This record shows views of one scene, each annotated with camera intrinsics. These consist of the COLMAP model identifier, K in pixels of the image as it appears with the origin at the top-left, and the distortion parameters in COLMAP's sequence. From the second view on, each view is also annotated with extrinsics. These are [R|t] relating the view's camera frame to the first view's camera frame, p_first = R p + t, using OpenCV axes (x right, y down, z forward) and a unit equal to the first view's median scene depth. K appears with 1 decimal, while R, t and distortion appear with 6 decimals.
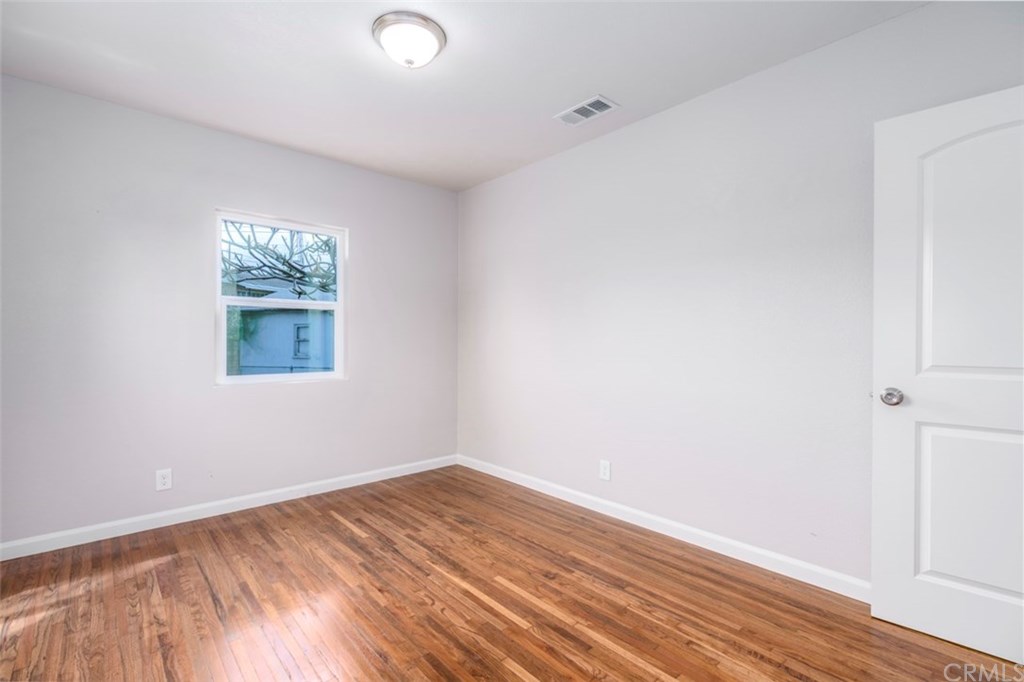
lens RADIAL K [[462.6, 0, 508.4], [0, 462.6, 346.7], [0, 0, 1]] dist [-0.009832, 0.004324]
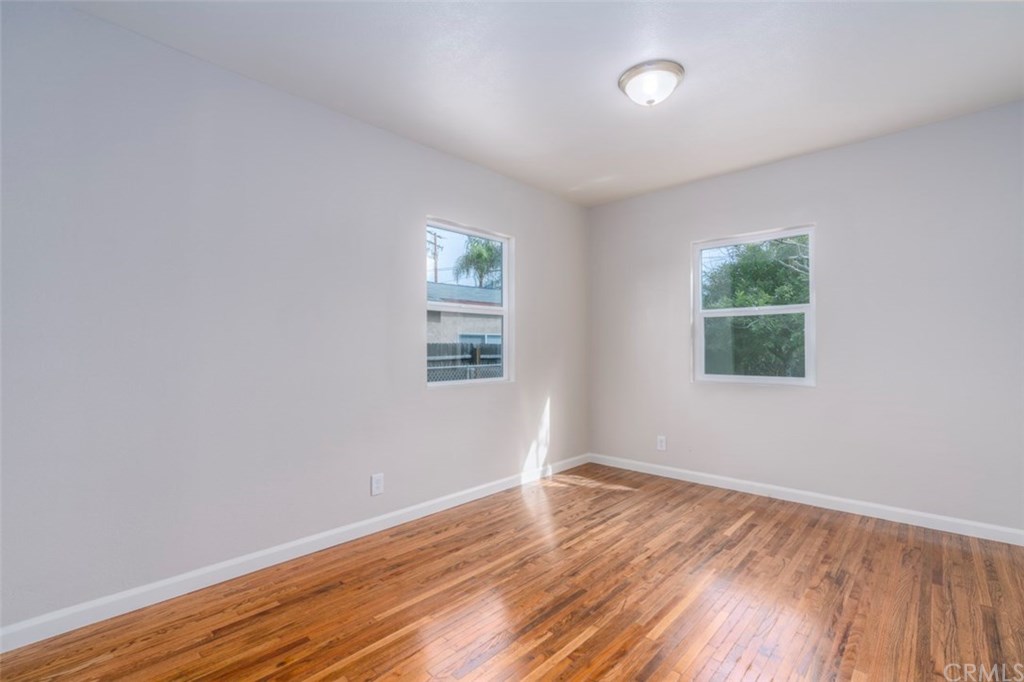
lens RADIAL K [[462.6, 0, 508.4], [0, 462.6, 346.7], [0, 0, 1]] dist [-0.009832, 0.004324]
pose [[0.088009, -0.004359, -0.996110, 0.796545], [-0.008623, 0.999950, -0.005137, -0.000860], [0.996082, 0.009042, 0.087967, 0.490495]]
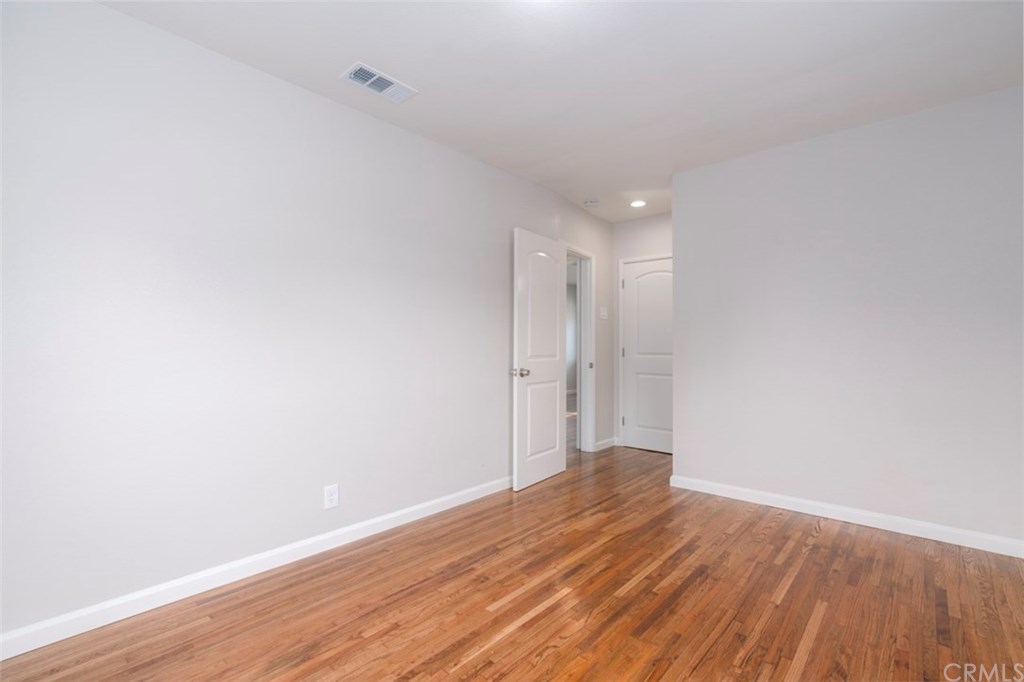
lens RADIAL K [[462.6, 0, 508.4], [0, 462.6, 346.7], [0, 0, 1]] dist [-0.009832, 0.004324]
pose [[-0.107617, -0.005964, 0.994174, -0.883184], [0.011067, 0.999913, 0.007196, -0.011271], [-0.994131, 0.011777, -0.107542, 1.023055]]
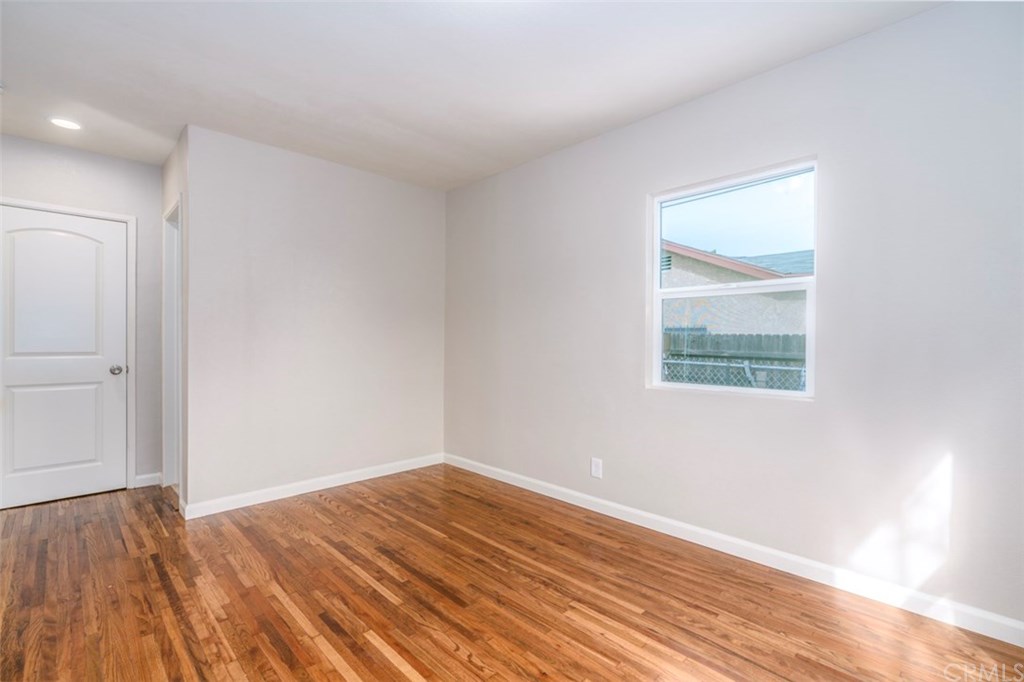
lens RADIAL K [[462.6, 0, 508.4], [0, 462.6, 346.7], [0, 0, 1]] dist [-0.009832, 0.004324]
pose [[-0.999156, -0.002928, -0.040978, -0.172052], [-0.003870, 0.999730, 0.022932, -0.017215], [0.040900, 0.023071, -0.998897, 1.588768]]
